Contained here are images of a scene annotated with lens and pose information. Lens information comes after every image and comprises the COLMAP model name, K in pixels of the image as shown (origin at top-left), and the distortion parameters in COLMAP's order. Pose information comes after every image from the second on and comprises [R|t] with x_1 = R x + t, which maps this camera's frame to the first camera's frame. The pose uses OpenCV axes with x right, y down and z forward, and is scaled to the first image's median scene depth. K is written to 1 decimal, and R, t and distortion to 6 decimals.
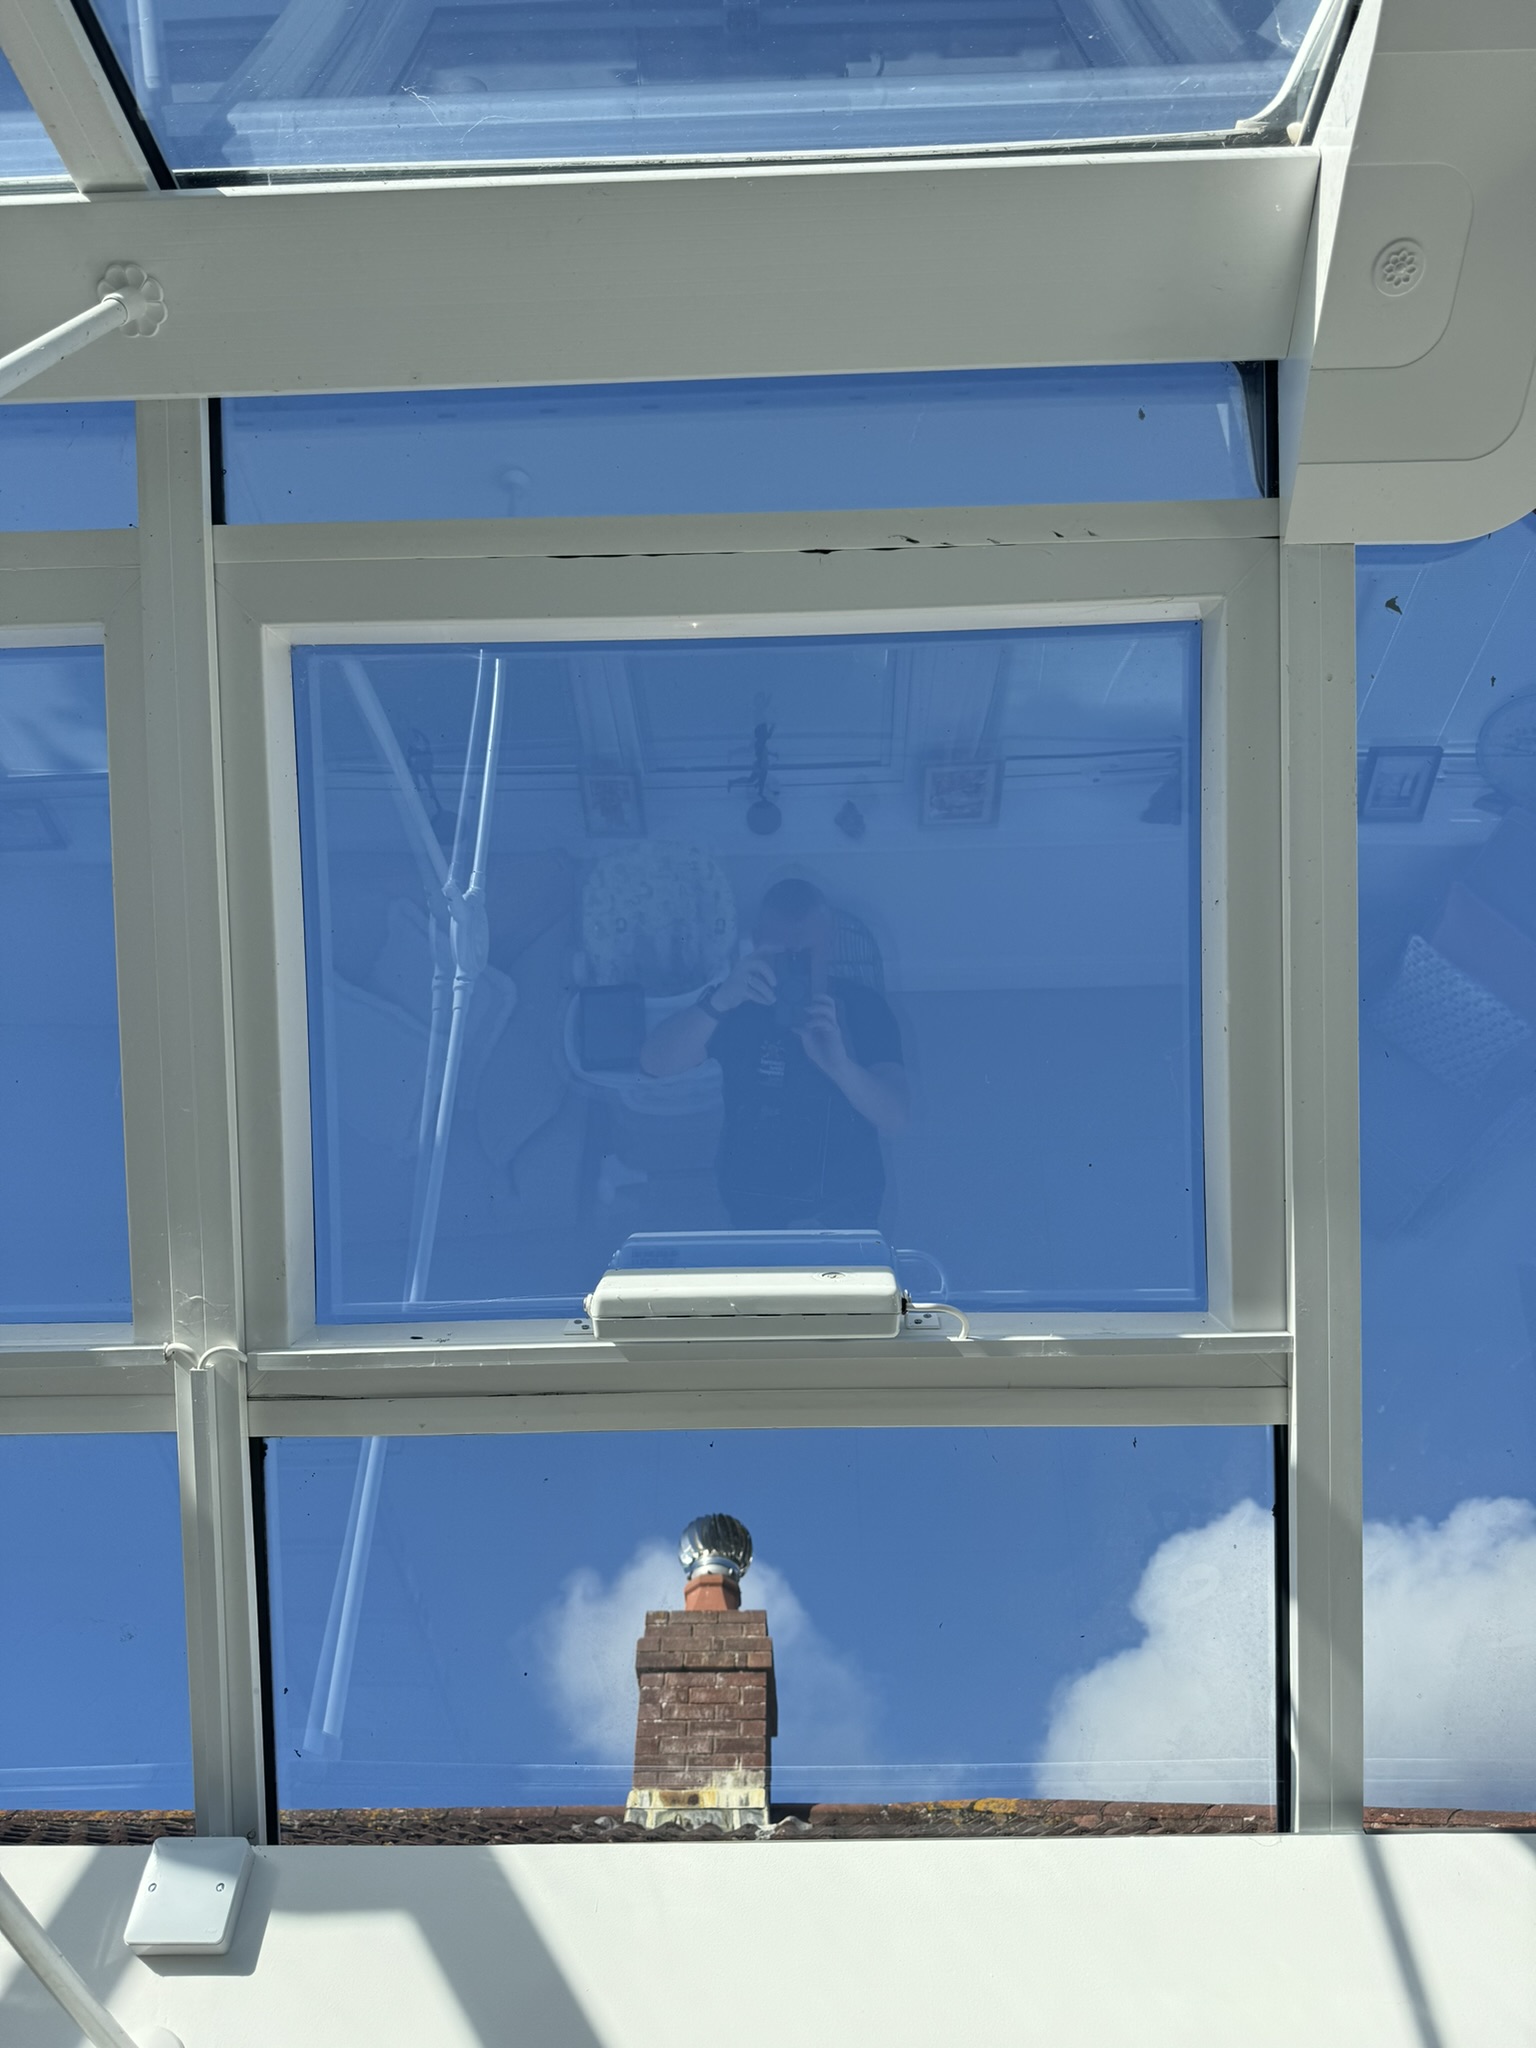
lens RADIAL K [[1477.7, 0, 768.0], [0, 1477.7, 1024.0], [0, 0, 1]] dist [0.000384, 0.000573]
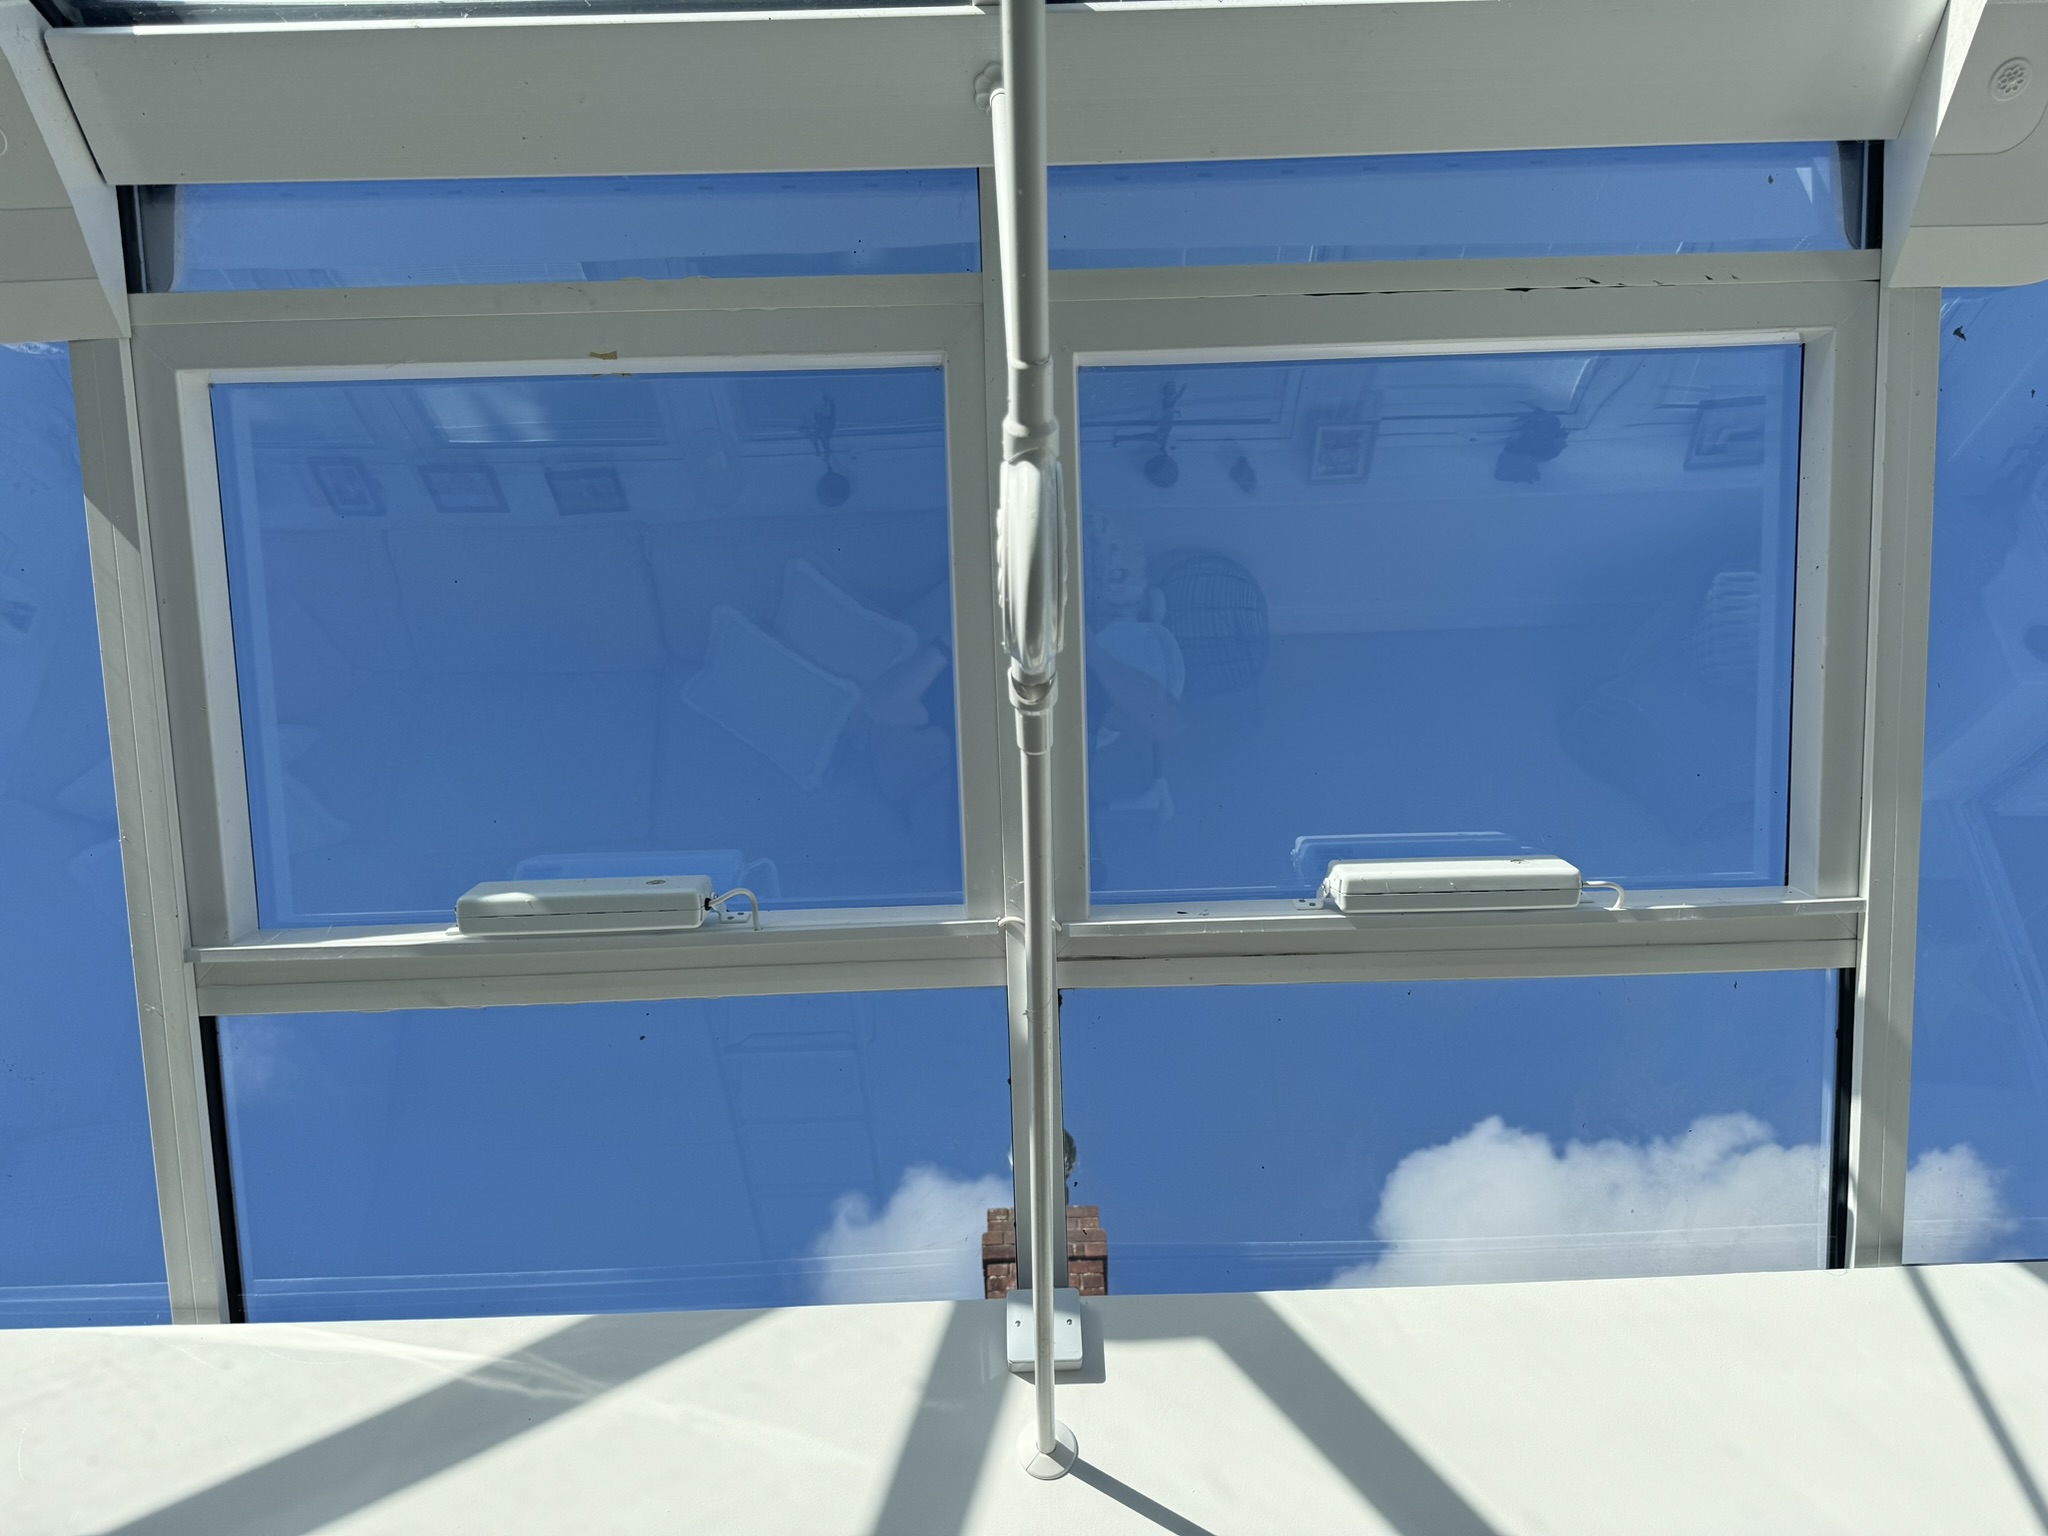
lens RADIAL K [[1477.7, 0, 1024.0], [0, 1477.7, 768.0], [0, 0, 1]] dist [0.000384, 0.000573]
pose [[0.999176, -0.009193, 0.039530, -0.435673], [0.006425, 0.997555, 0.069583, -0.002098], [-0.040073, -0.069272, 0.996793, -0.267332]]
